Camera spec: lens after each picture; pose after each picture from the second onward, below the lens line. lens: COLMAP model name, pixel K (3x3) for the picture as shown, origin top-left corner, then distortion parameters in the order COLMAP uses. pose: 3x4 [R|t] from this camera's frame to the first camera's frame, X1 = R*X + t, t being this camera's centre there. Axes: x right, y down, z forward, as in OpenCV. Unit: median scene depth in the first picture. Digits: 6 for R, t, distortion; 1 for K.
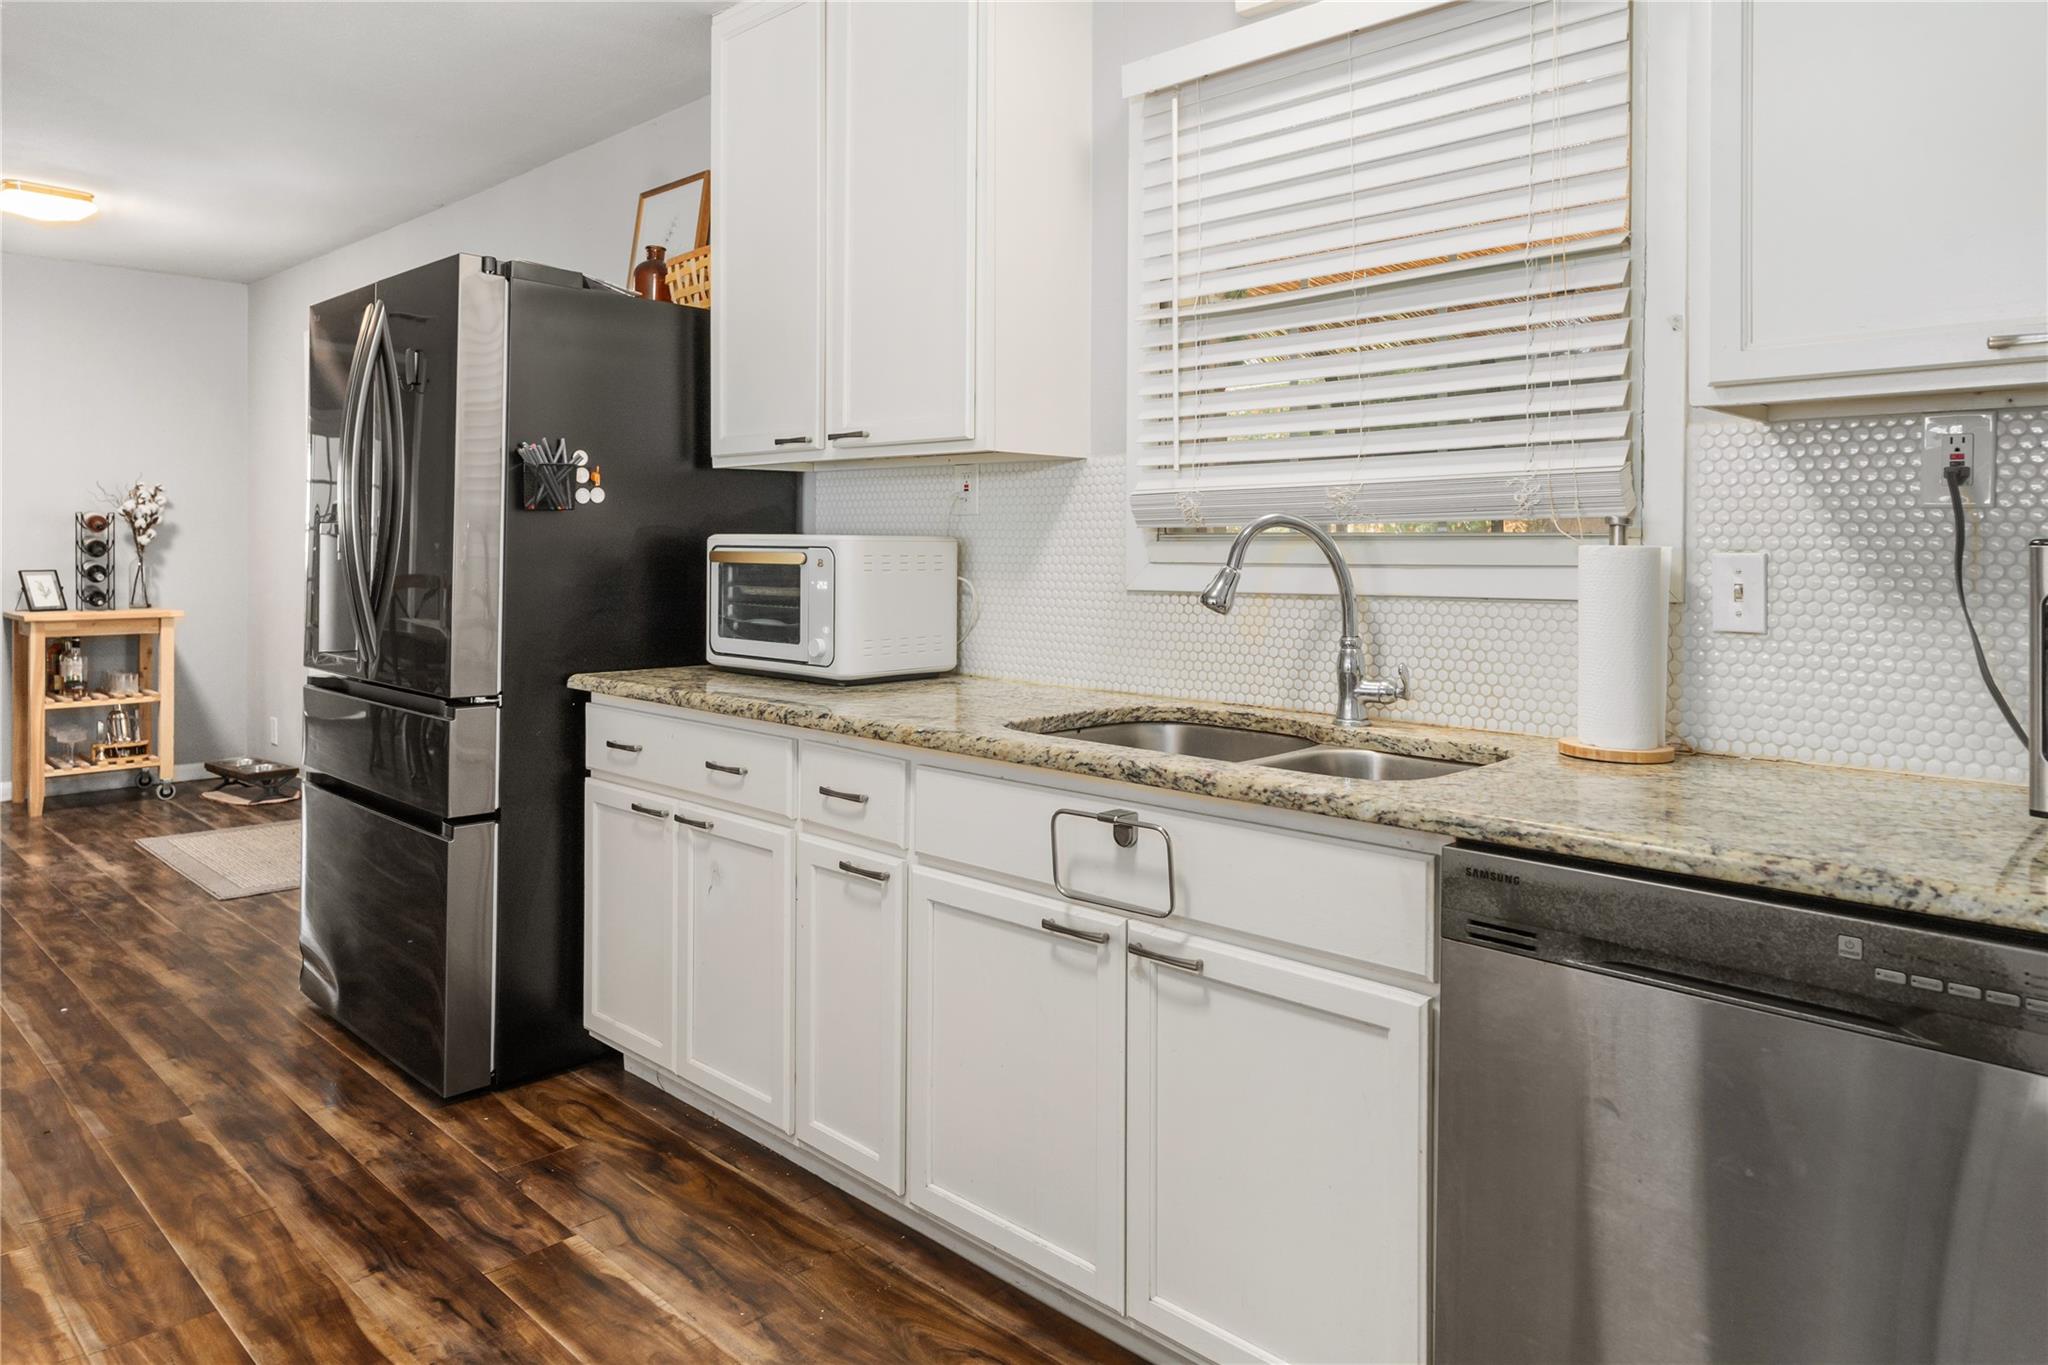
lens RADIAL K [[1298.8, 0, 1016.5], [0, 1298.8, 548.1], [0, 0, 1]] dist [-0.004532, 0.000432]
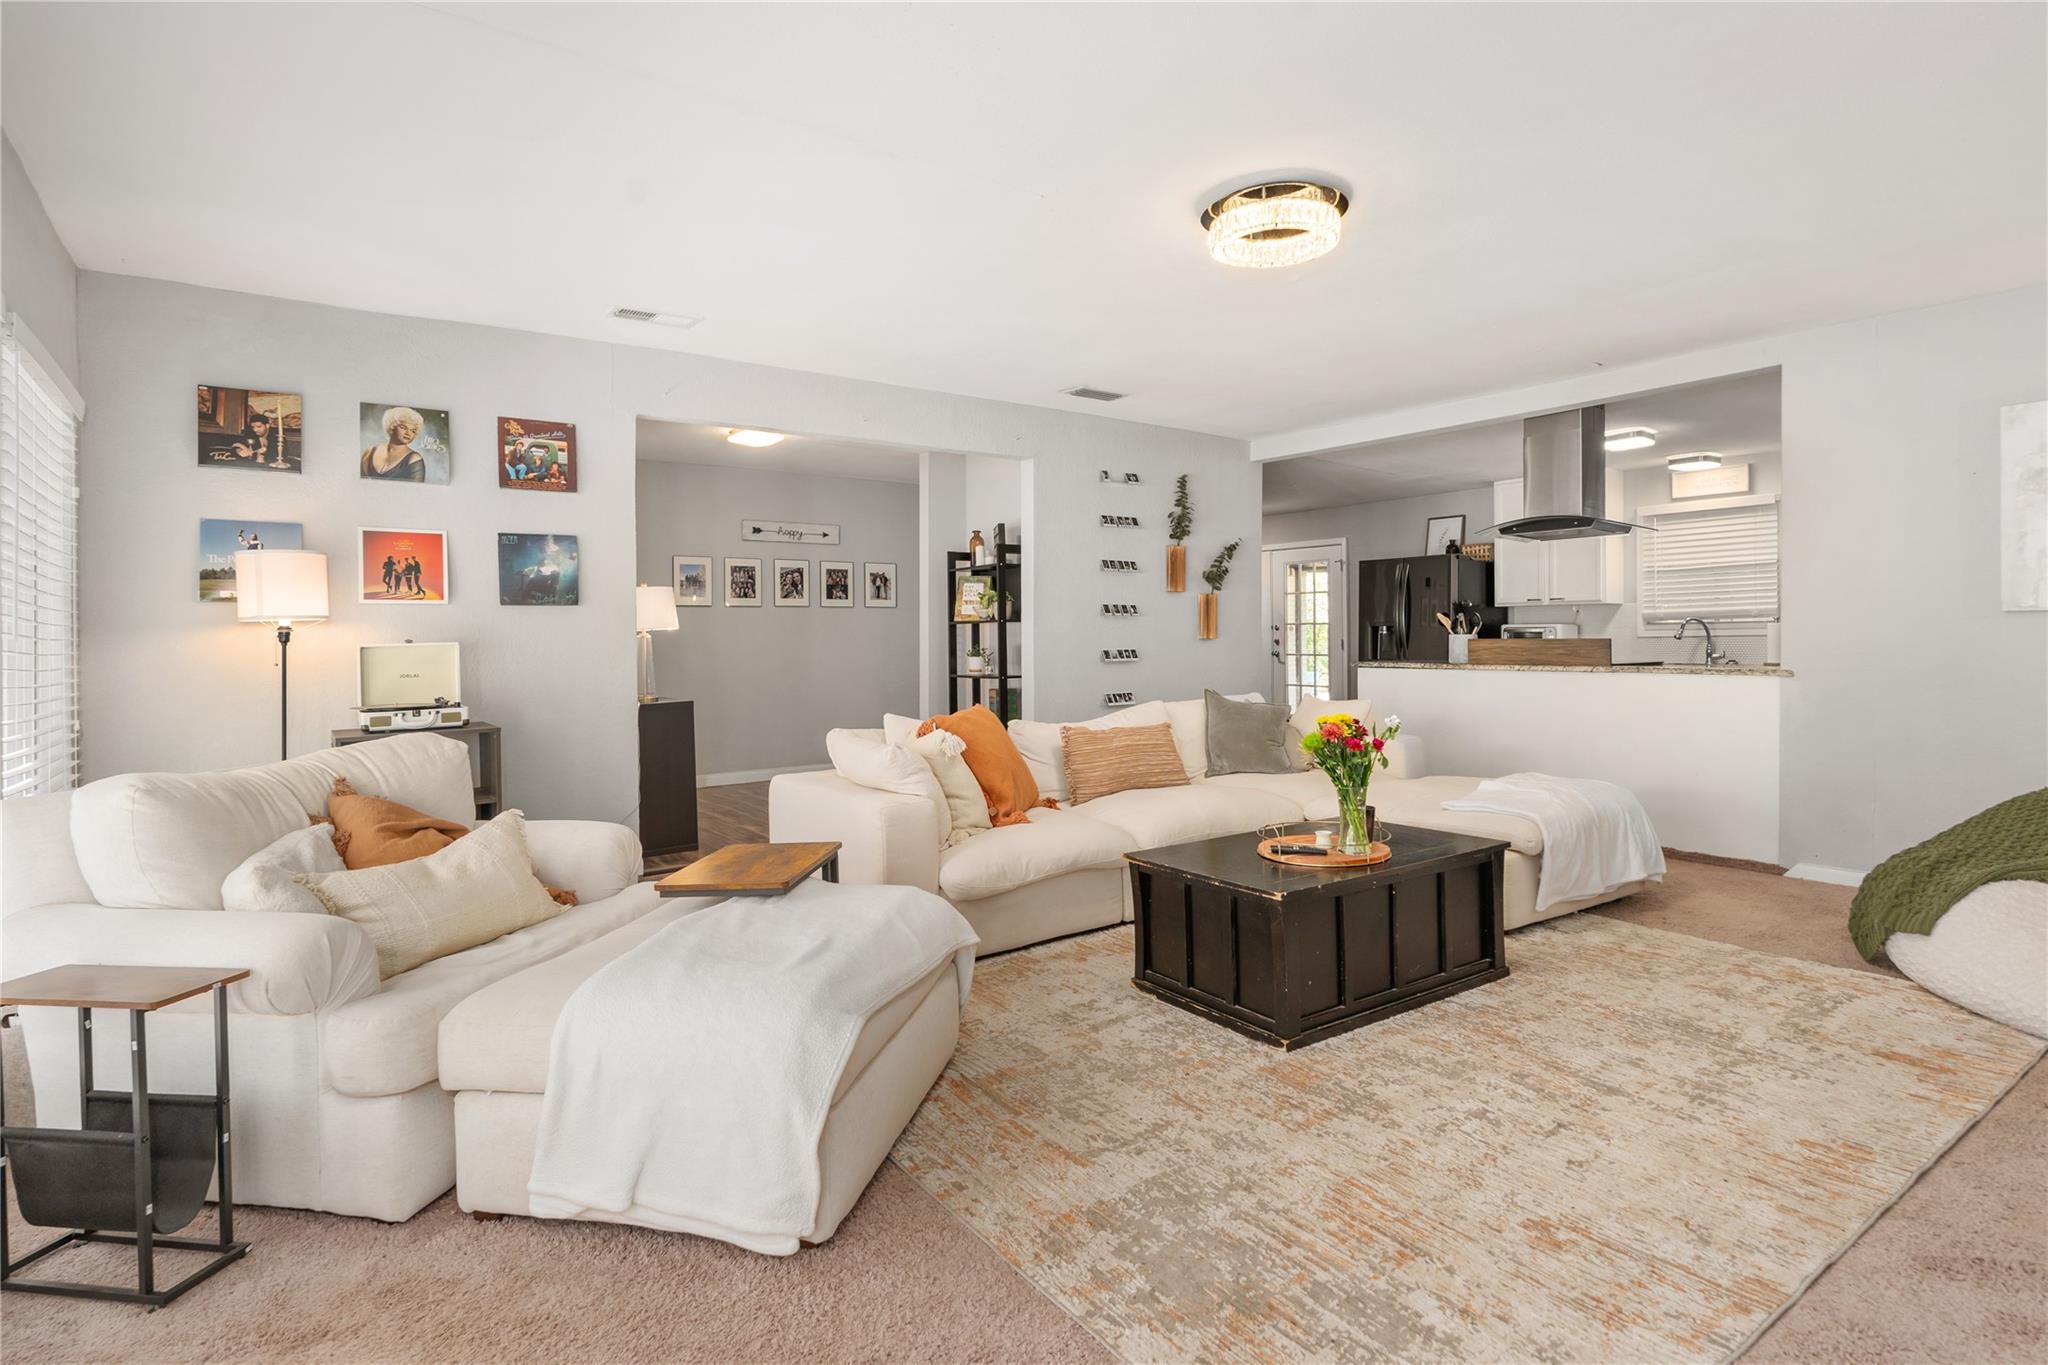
lens RADIAL K [[1021.0, 0, 1022.8], [0, 1021.0, 663.0], [0, 0, 1]] dist [-0.009119, -0.000318]
pose [[0.982420, -0.004119, -0.186641, -1.178126], [0.007585, 0.999812, 0.017865, 0.038737], [0.186532, -0.018967, 0.982266, -2.421975]]
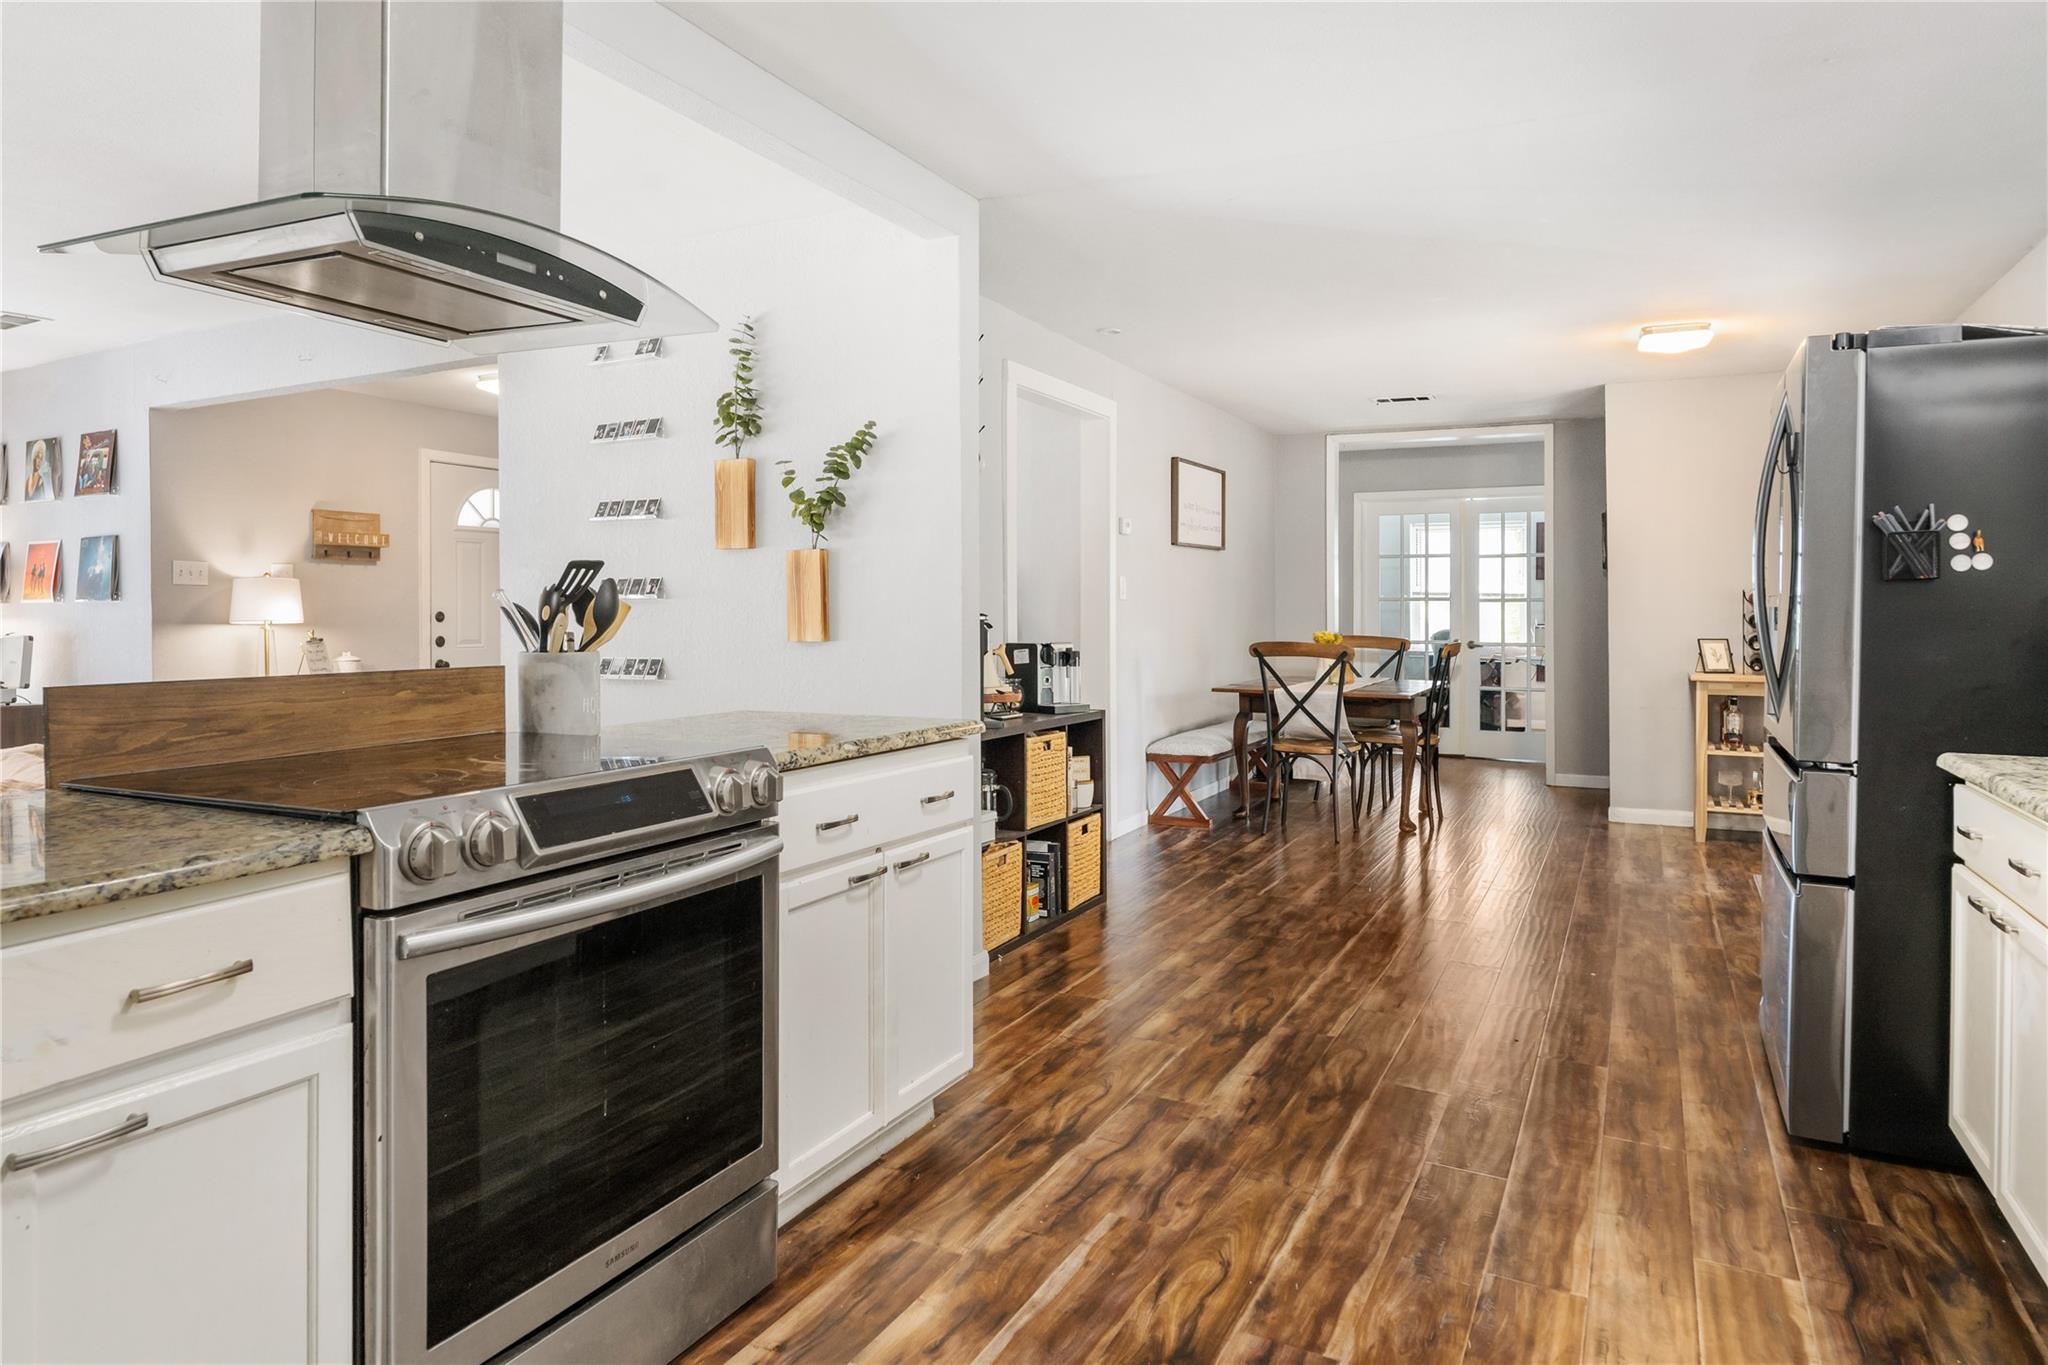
lens RADIAL K [[1246.0, 0, 995.4], [0, 1246.0, 622.9], [0, 0, 1]] dist [-0.000458, -0.003424]
pose [[0.279353, 0.001185, -0.960188, 0.365697], [-0.000136, 0.999999, 0.001194, 0.001998], [0.960189, -0.000203, 0.279353, 0.088640]]
